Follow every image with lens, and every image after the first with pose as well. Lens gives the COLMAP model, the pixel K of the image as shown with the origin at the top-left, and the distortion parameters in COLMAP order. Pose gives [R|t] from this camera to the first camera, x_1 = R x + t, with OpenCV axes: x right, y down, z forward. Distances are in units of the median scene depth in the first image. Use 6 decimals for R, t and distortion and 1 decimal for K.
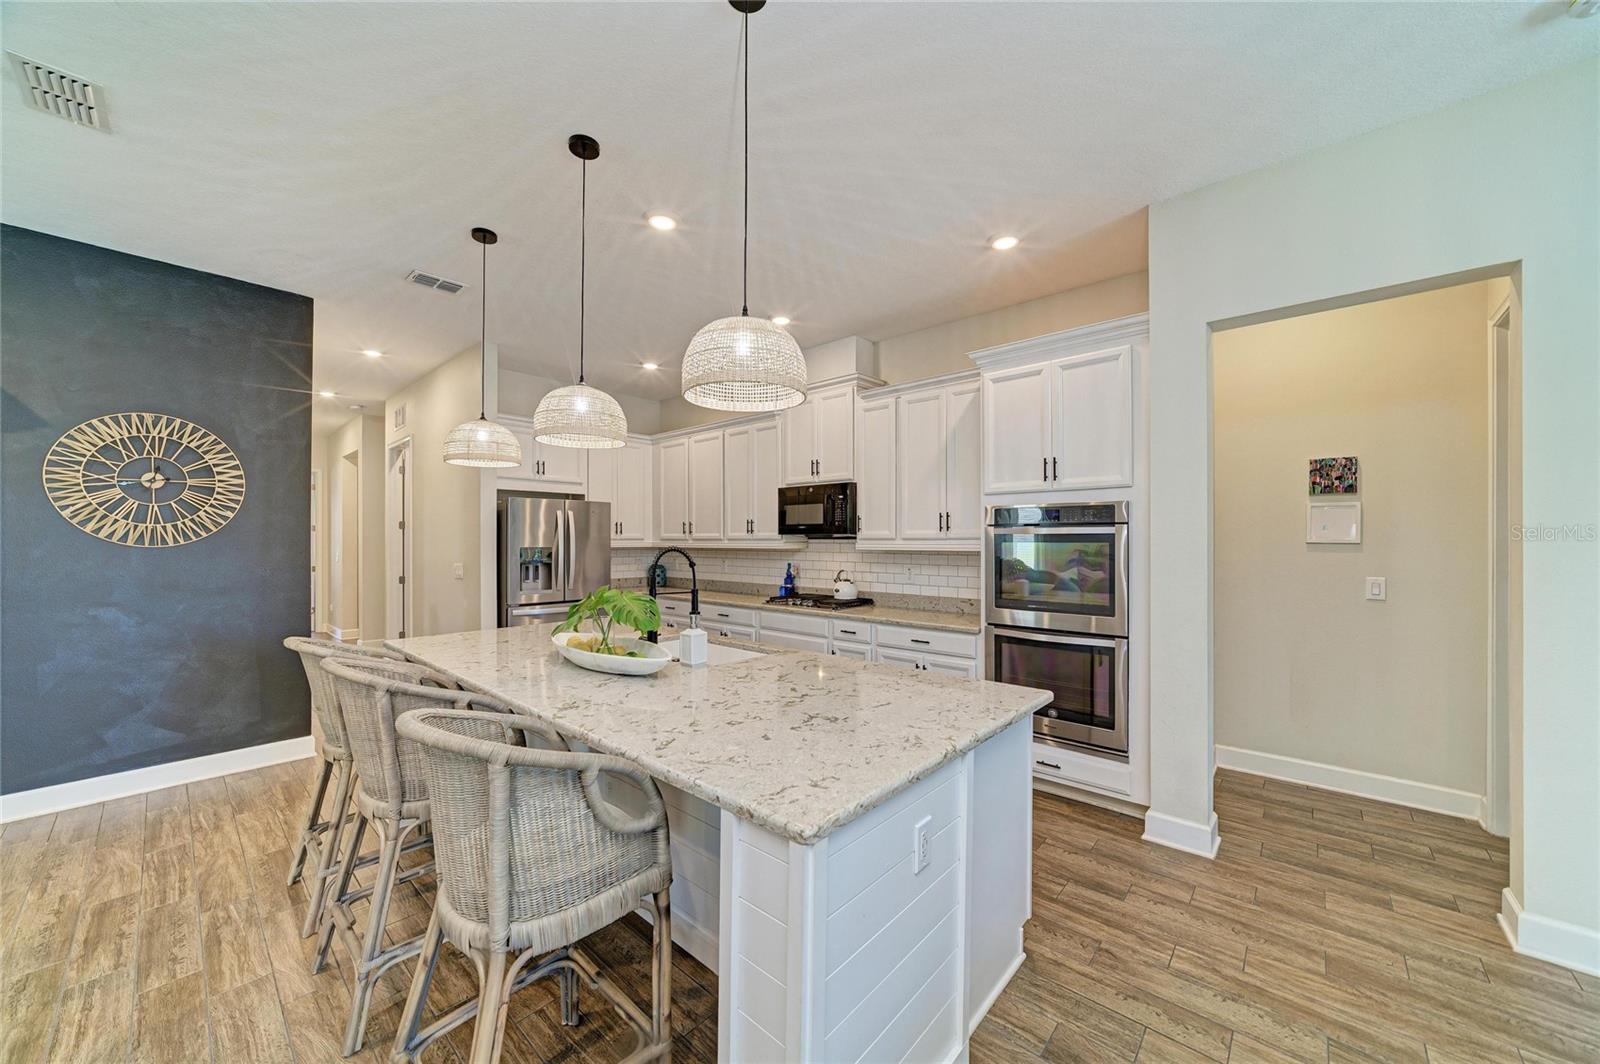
lens RADIAL K [[576.6, 0, 804.5], [0, 576.6, 539.2], [0, 0, 1]] dist [-0.019841, 0.004831]
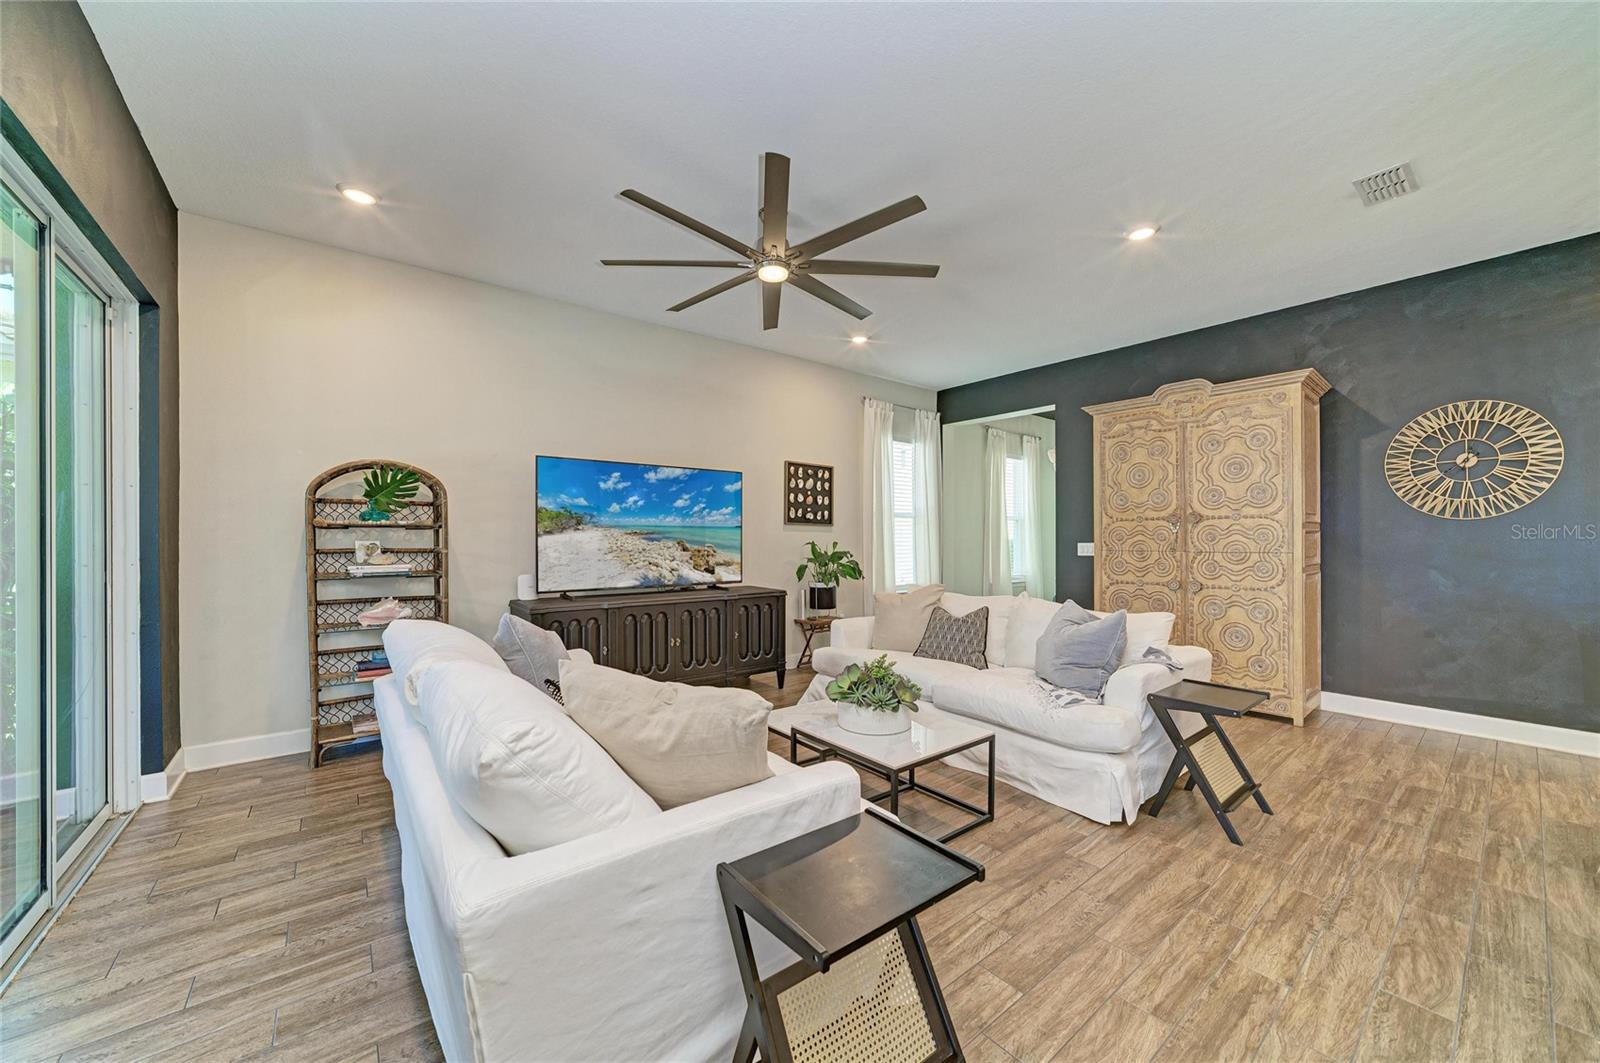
lens RADIAL K [[587.4, 0, 802.2], [0, 587.4, 539.1], [0, 0, 1]] dist [-0.024390, 0.006230]
pose [[-0.173414, 0.000961, -0.984849, 0.192665], [0.001665, 0.999998, 0.000683, 0.047081], [0.984848, -0.001522, -0.173415, -0.098326]]
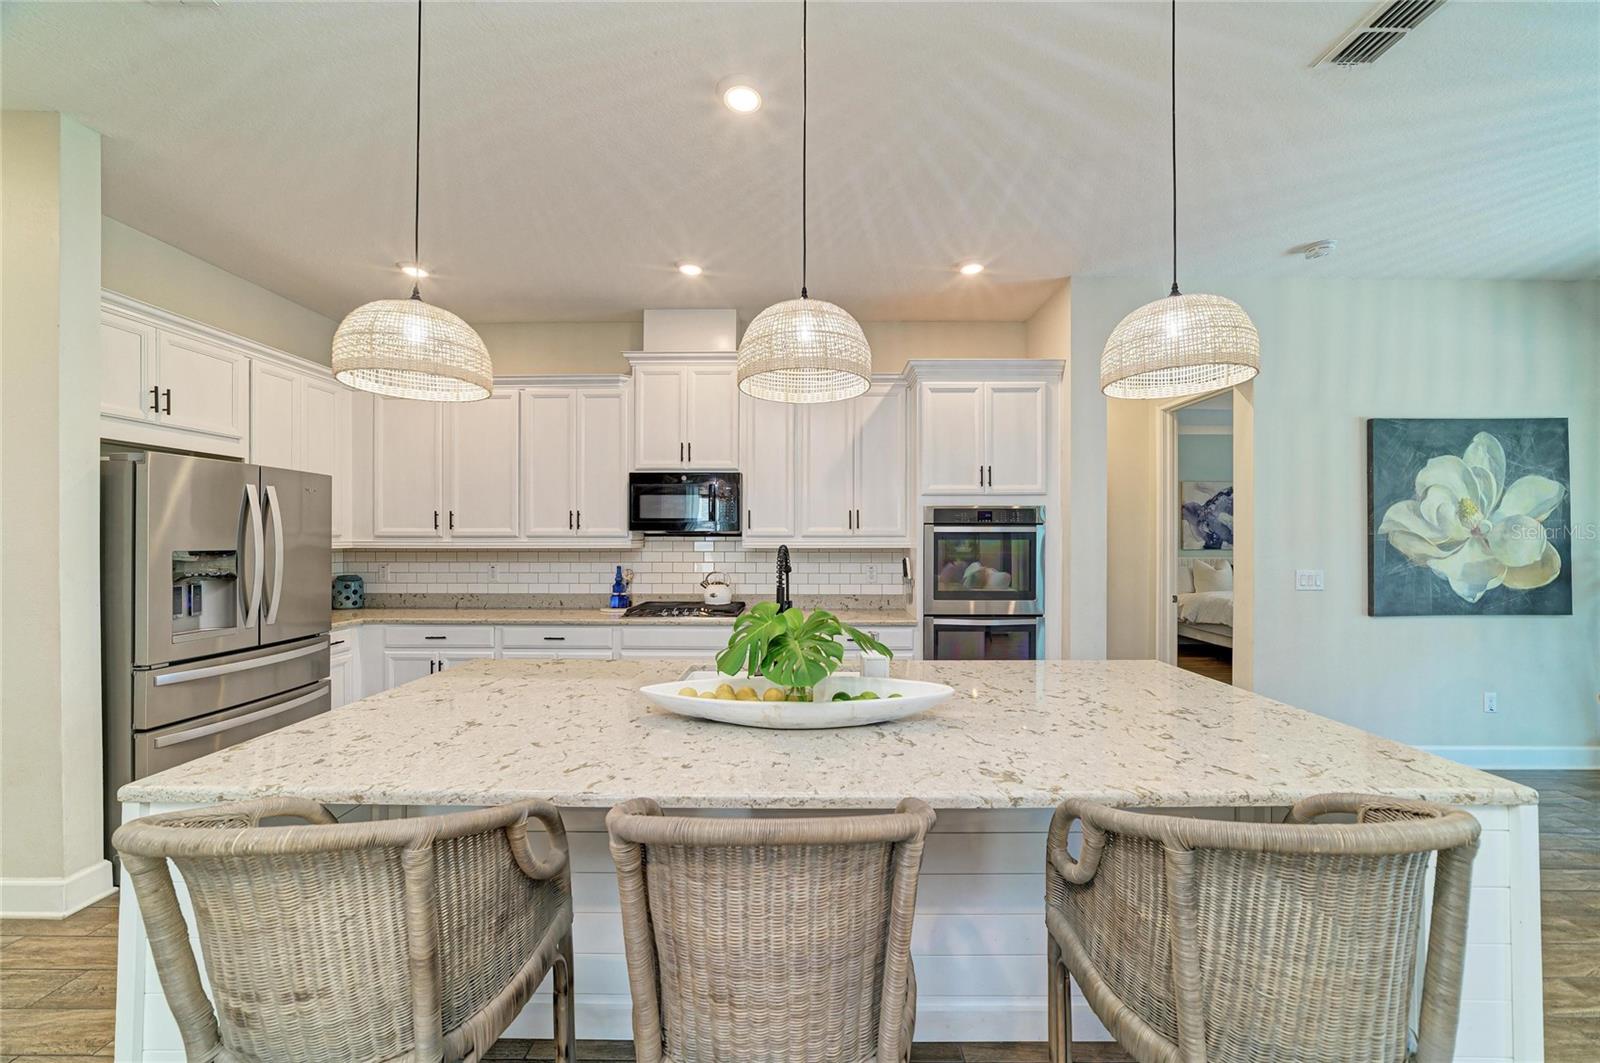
lens RADIAL K [[581.4, 0, 803.3], [0, 581.4, 538.7], [0, 0, 1]] dist [-0.017596, 0.005332]
pose [[0.754122, -0.000785, 0.656734, -0.548864], [-0.001573, 0.999994, 0.003000, 0.000608], [-0.656733, -0.003295, 0.754116, 0.324684]]
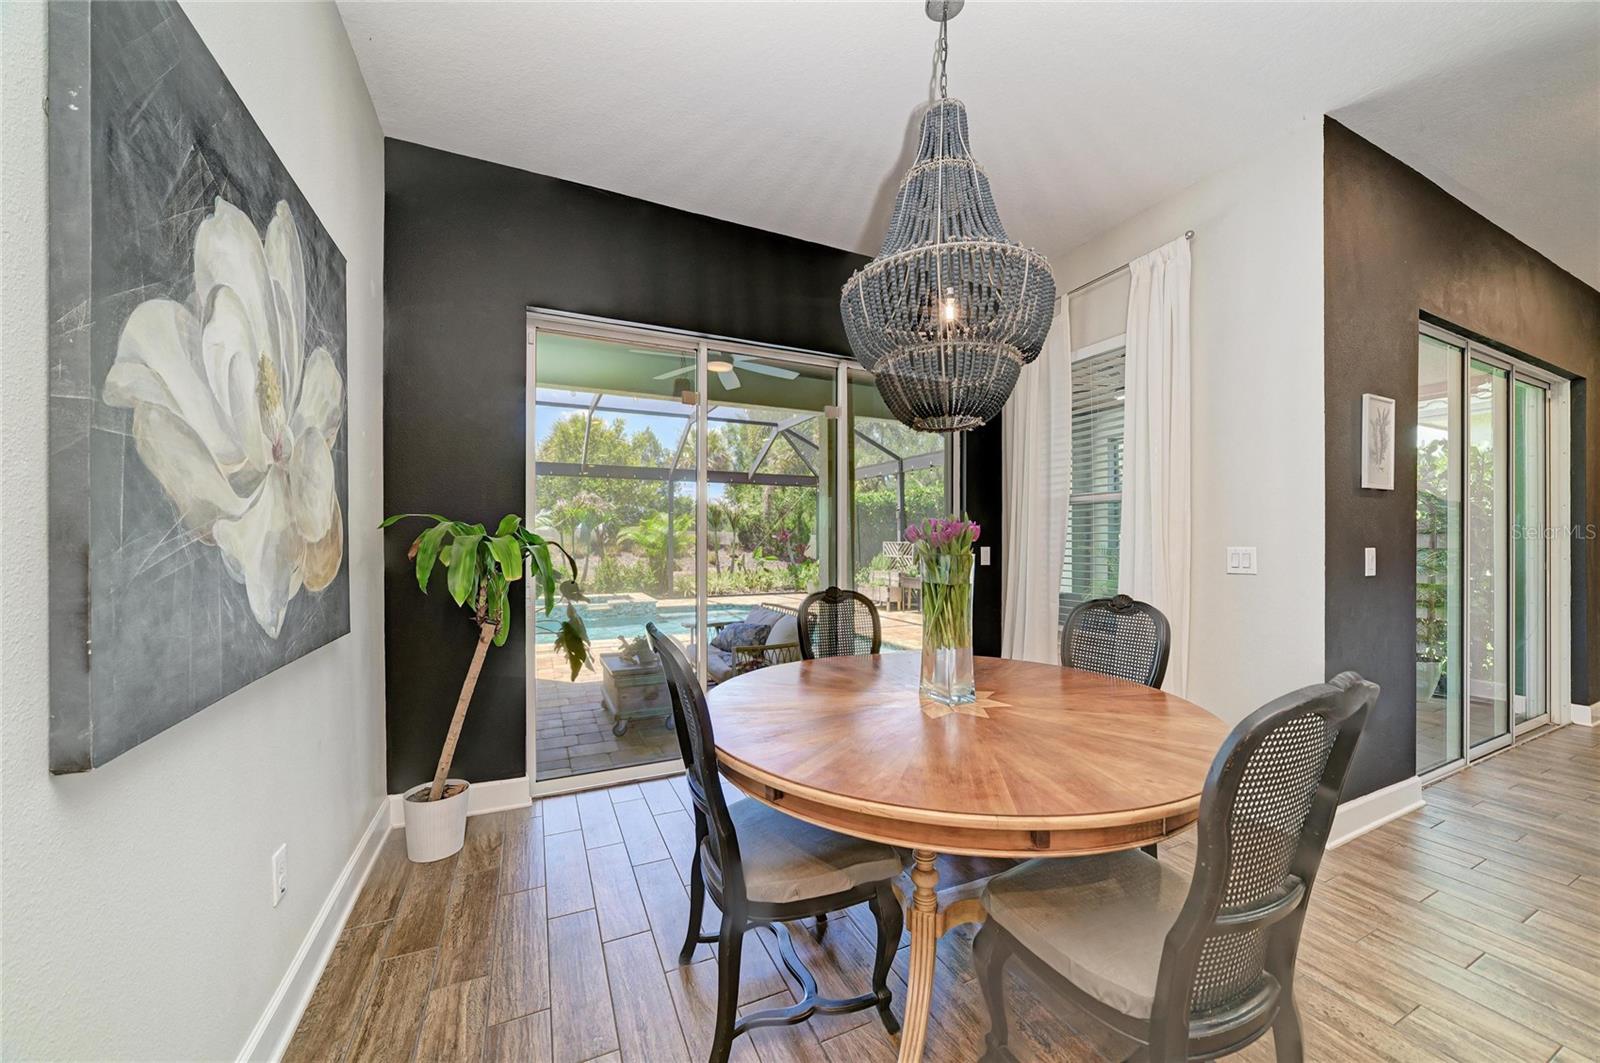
lens RADIAL K [[572.6, 0, 801.2], [0, 572.6, 537.1], [0, 0, 1]] dist [0.001392, 0.000261]
pose [[-0.917538, -0.000095, 0.397649, 0.522751], [-0.002394, 0.999983, -0.005285, 0.047948], [-0.397641, -0.005802, -0.917523, 0.521803]]
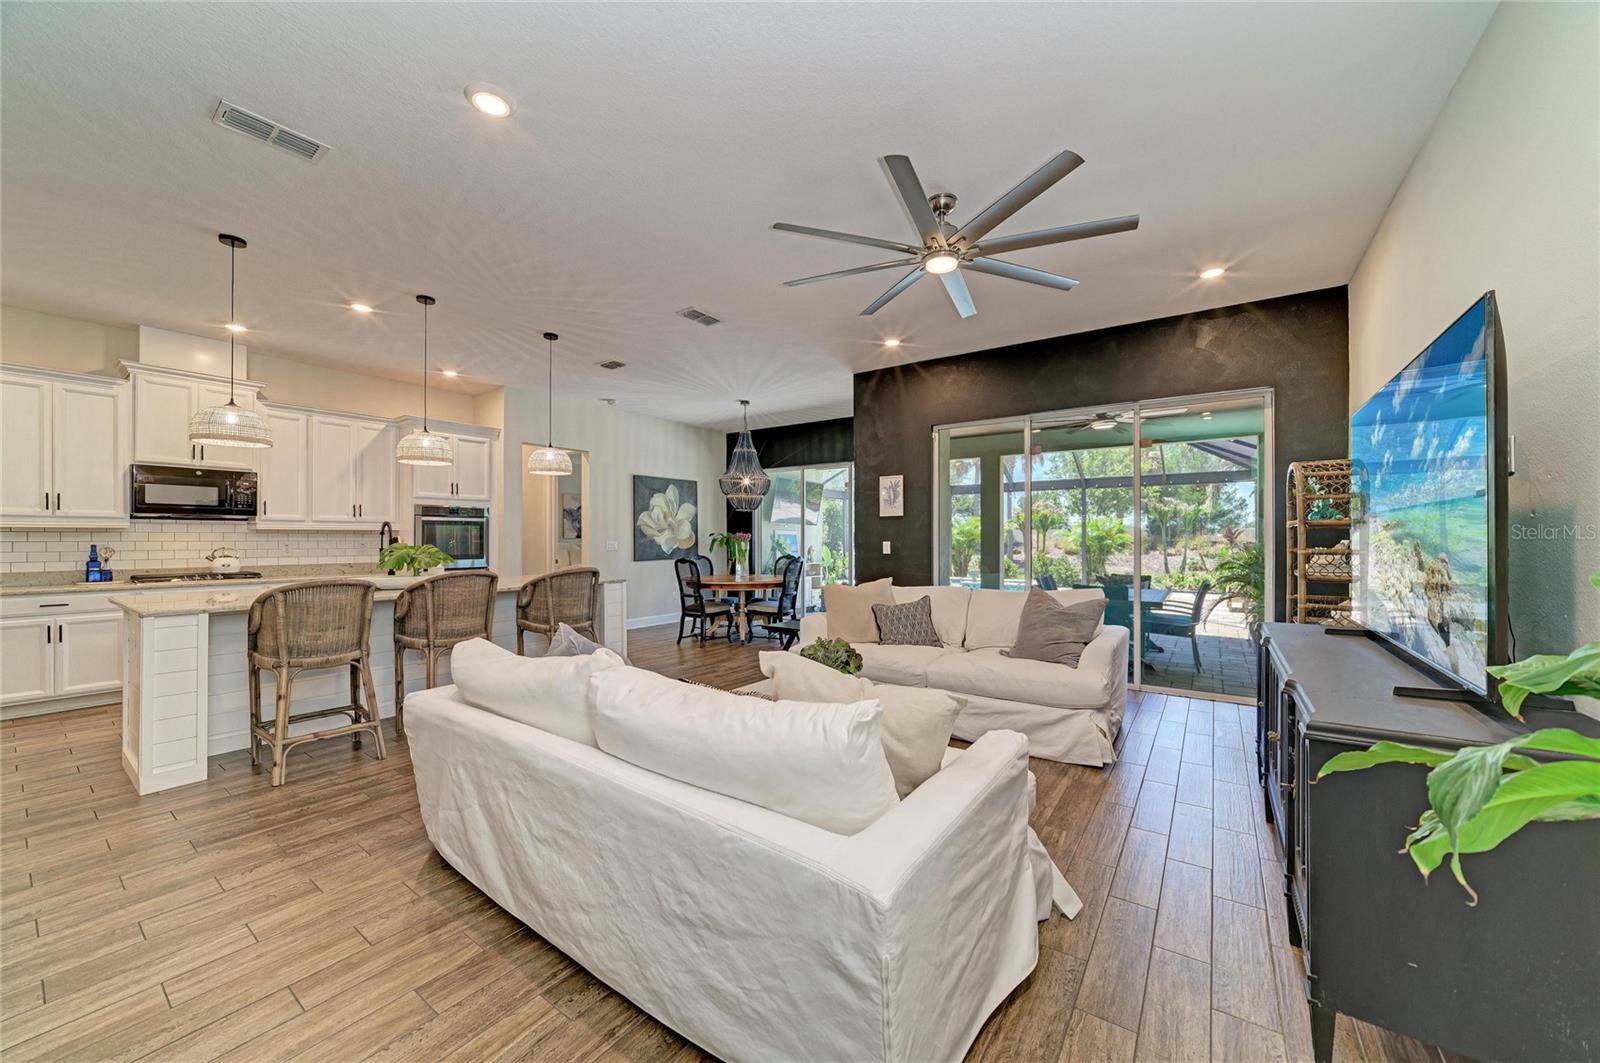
lens RADIAL K [[589.6, 0, 805.8], [0, 589.6, 537.9], [0, 0, 1]] dist [-0.017395, 0.006208]
pose [[-0.106639, 0.001663, 0.994296, -1.561835], [-0.000005, 0.999999, -0.001673, 0.048303], [-0.994298, -0.000184, -0.106639, -0.002020]]
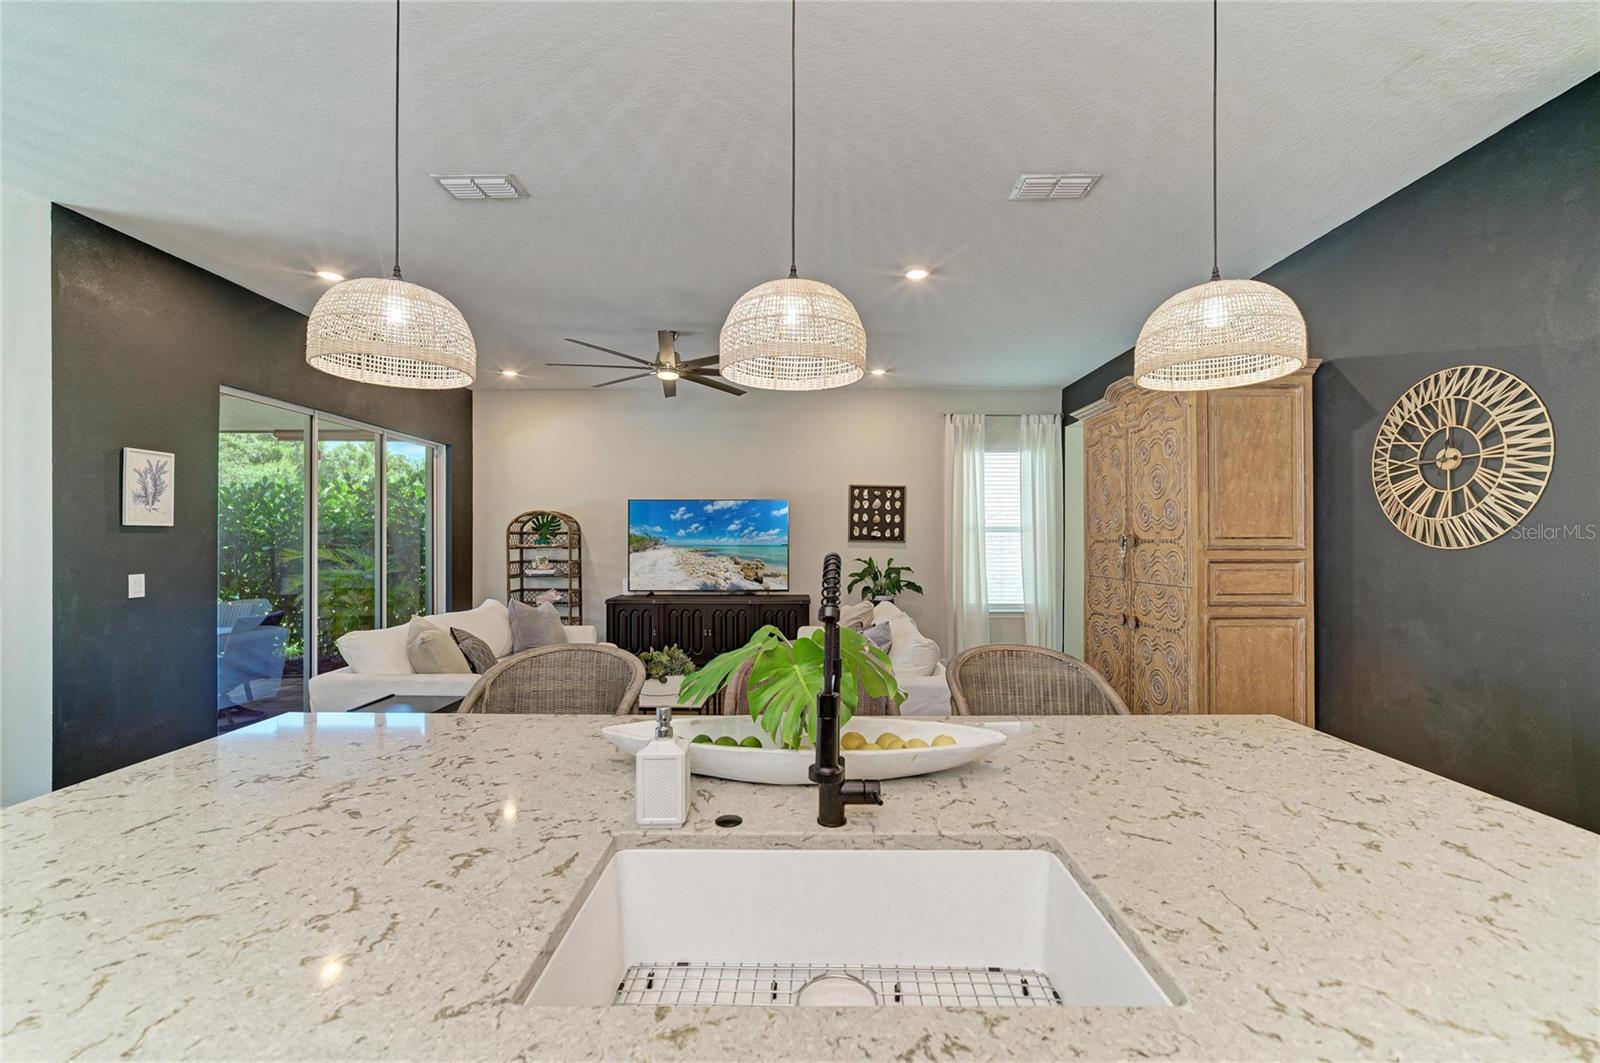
lens RADIAL K [[656.4, 0, 805.1], [0, 656.4, 537.2], [0, 0, 1]] dist [-0.013328, 0.005437]
pose [[-0.750521, -0.003907, -0.660835, 0.039608], [-0.000634, 0.999986, -0.005192, 0.003211], [0.660846, -0.003478, -0.750514, 1.008501]]
